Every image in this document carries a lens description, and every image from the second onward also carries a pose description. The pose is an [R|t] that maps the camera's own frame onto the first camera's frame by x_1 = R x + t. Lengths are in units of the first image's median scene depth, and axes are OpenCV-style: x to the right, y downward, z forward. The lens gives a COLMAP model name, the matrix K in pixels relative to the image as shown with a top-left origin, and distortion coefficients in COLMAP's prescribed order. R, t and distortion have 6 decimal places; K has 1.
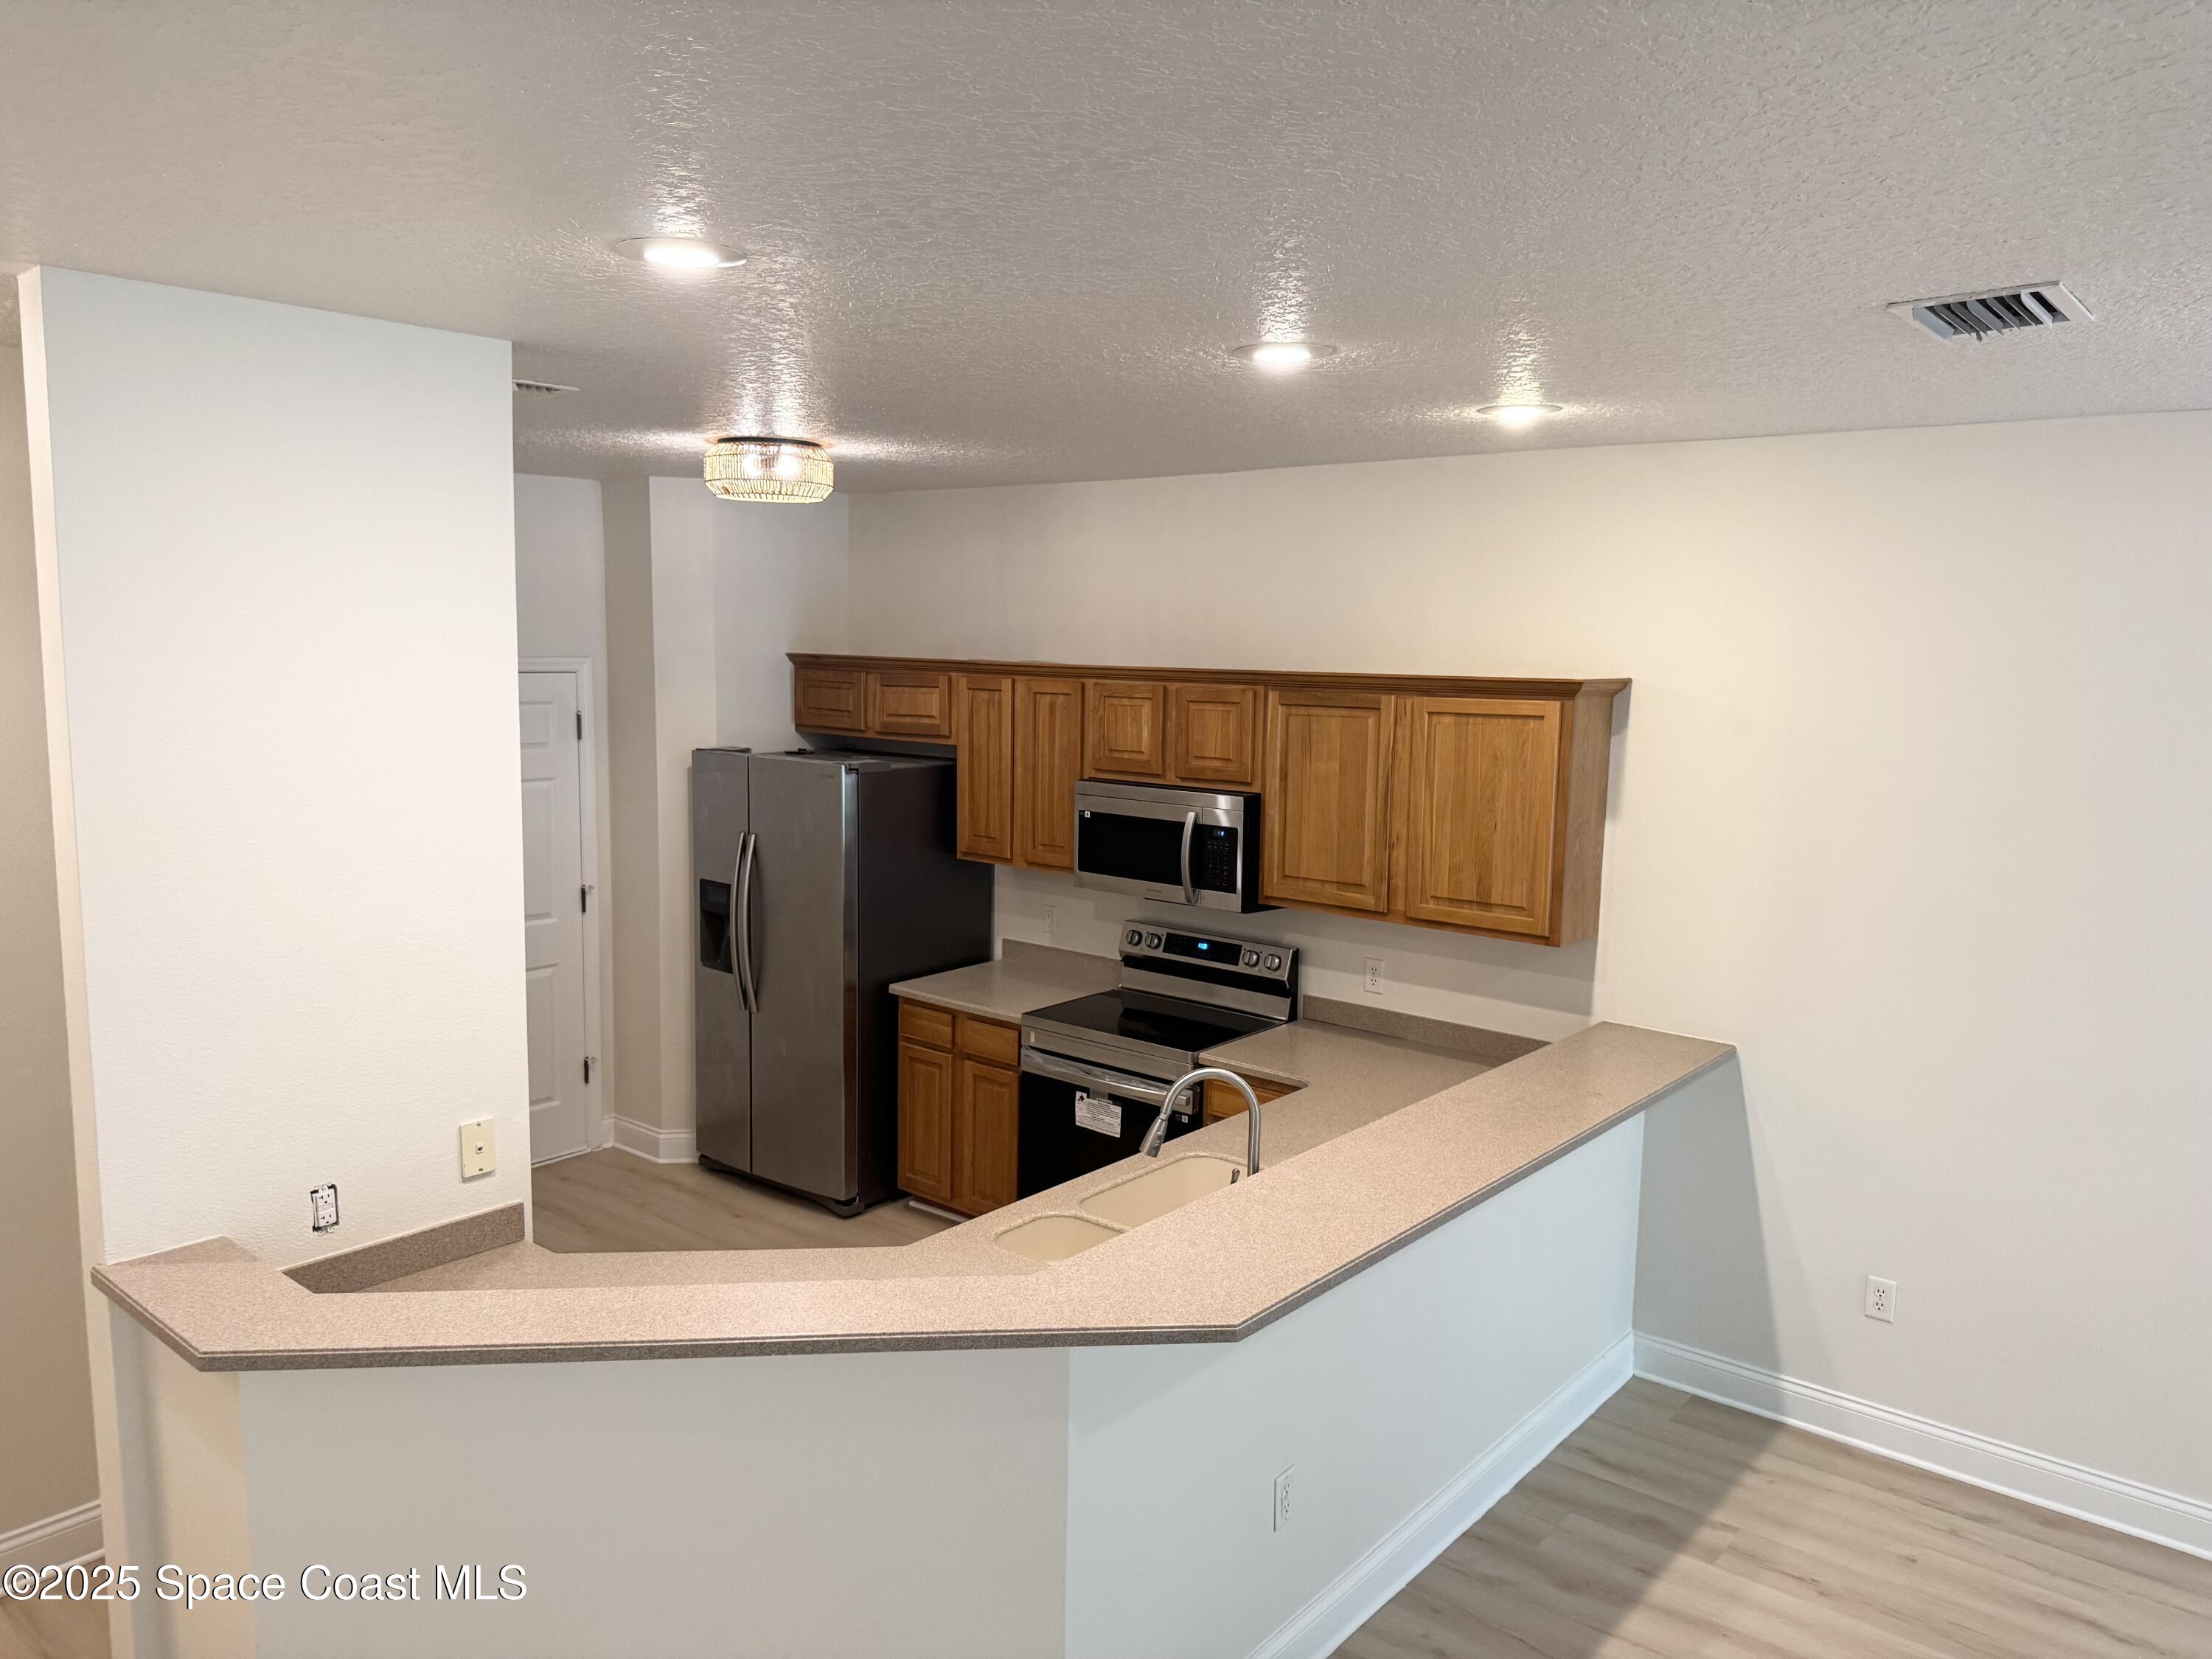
lens RADIAL K [[1584.4, 0, 1104.2], [0, 1584.4, 852.7], [0, 0, 1]] dist [0.088516, -0.000939]
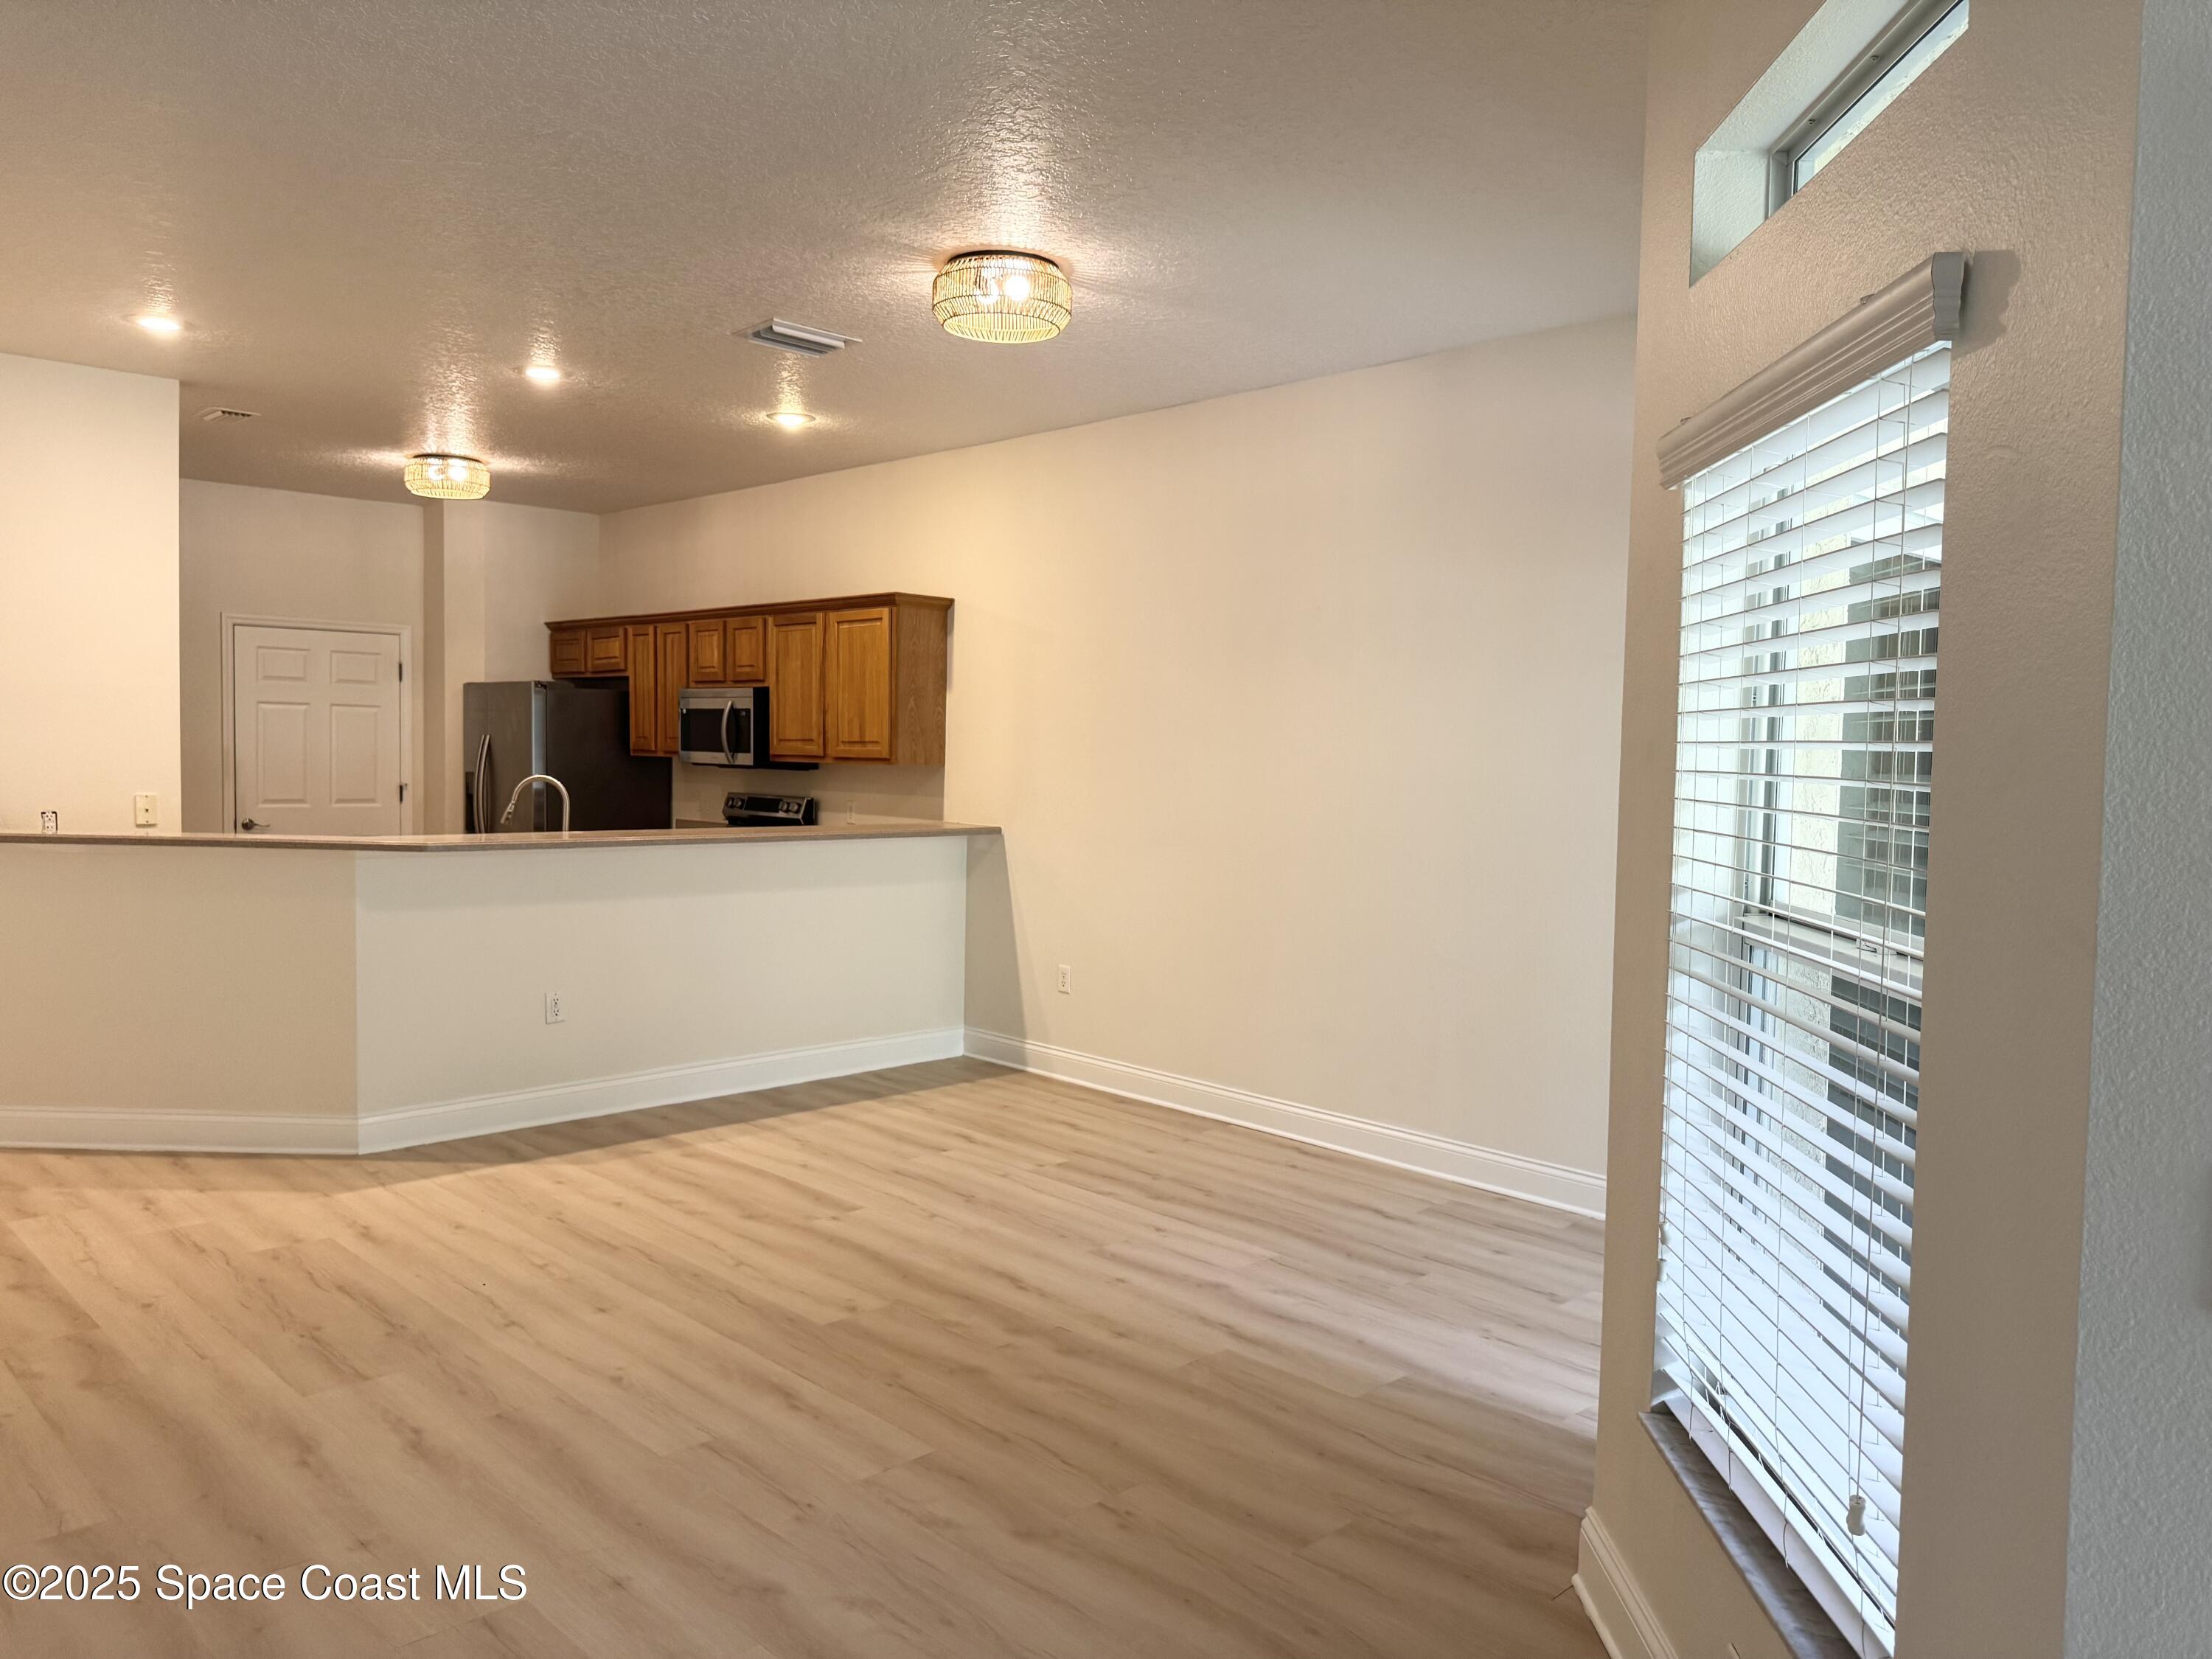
lens RADIAL K [[1587.5, 0, 1096.5], [0, 1587.5, 830.3], [0, 0, 1]] dist [0.048984, -0.002944]
pose [[0.994692, 0.010934, -0.102310, 0.602283], [-0.019813, 0.996082, -0.086182, 0.237717], [0.100967, 0.087752, 0.991012, -0.485713]]
